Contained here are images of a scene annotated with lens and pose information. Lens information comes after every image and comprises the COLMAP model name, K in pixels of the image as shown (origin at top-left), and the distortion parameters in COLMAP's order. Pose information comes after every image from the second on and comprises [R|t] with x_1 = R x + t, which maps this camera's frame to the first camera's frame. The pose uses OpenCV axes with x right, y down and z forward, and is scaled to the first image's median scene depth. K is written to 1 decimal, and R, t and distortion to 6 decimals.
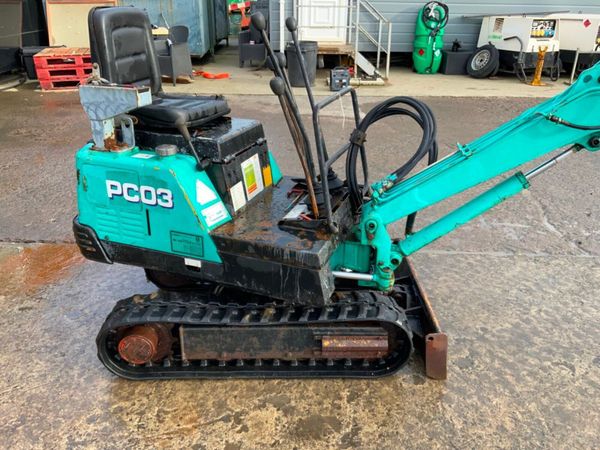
lens RADIAL K [[495.2, 0, 301.5], [0, 495.2, 225.9], [0, 0, 1]] dist [0.070296, -0.134794]
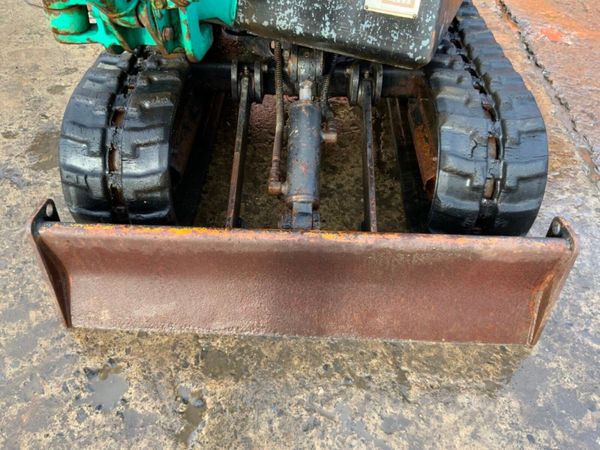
lens RADIAL K [[499.0, 0, 300.0], [0, 499.0, 225.0], [0, 0, 1]] dist [0.027382, -0.060423]
pose [[-0.043275, 0.692151, -0.720455, 0.555982], [-0.440003, 0.634222, 0.635735, -0.126244], [0.896953, 0.344513, 0.277102, 1.071081]]
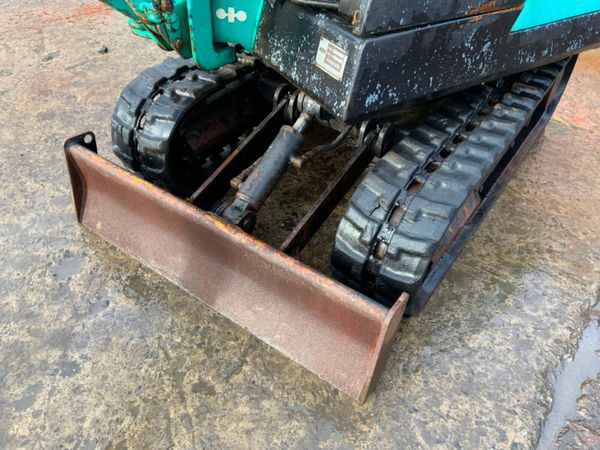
lens RADIAL K [[497.0, 0, 298.1], [0, 497.0, 225.3], [0, 0, 1]] dist [0.082033, -0.161431]
pose [[-0.587067, 0.521176, -0.619458, 0.538739], [-0.378629, 0.499574, 0.779144, -0.295759], [0.715536, 0.691955, -0.095951, 1.308152]]
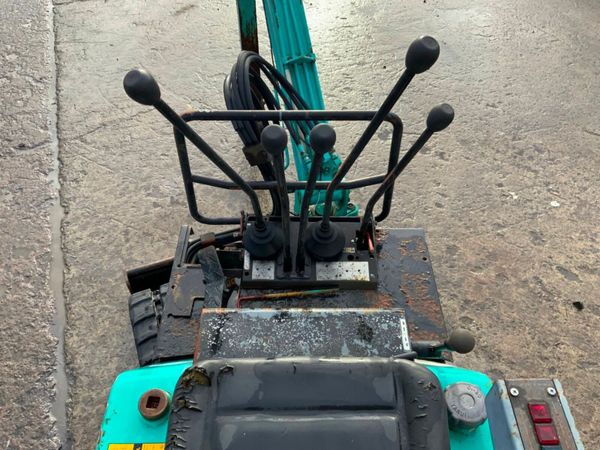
lens RADIAL K [[497.0, 0, 298.1], [0, 497.0, 225.3], [0, 0, 1]] dist [0.082033, -0.161431]
pose [[-0.355281, -0.700010, 0.619485, -0.370070], [0.382774, 0.495662, 0.779617, -0.619302], [-0.852795, 0.514106, 0.091846, 0.964109]]
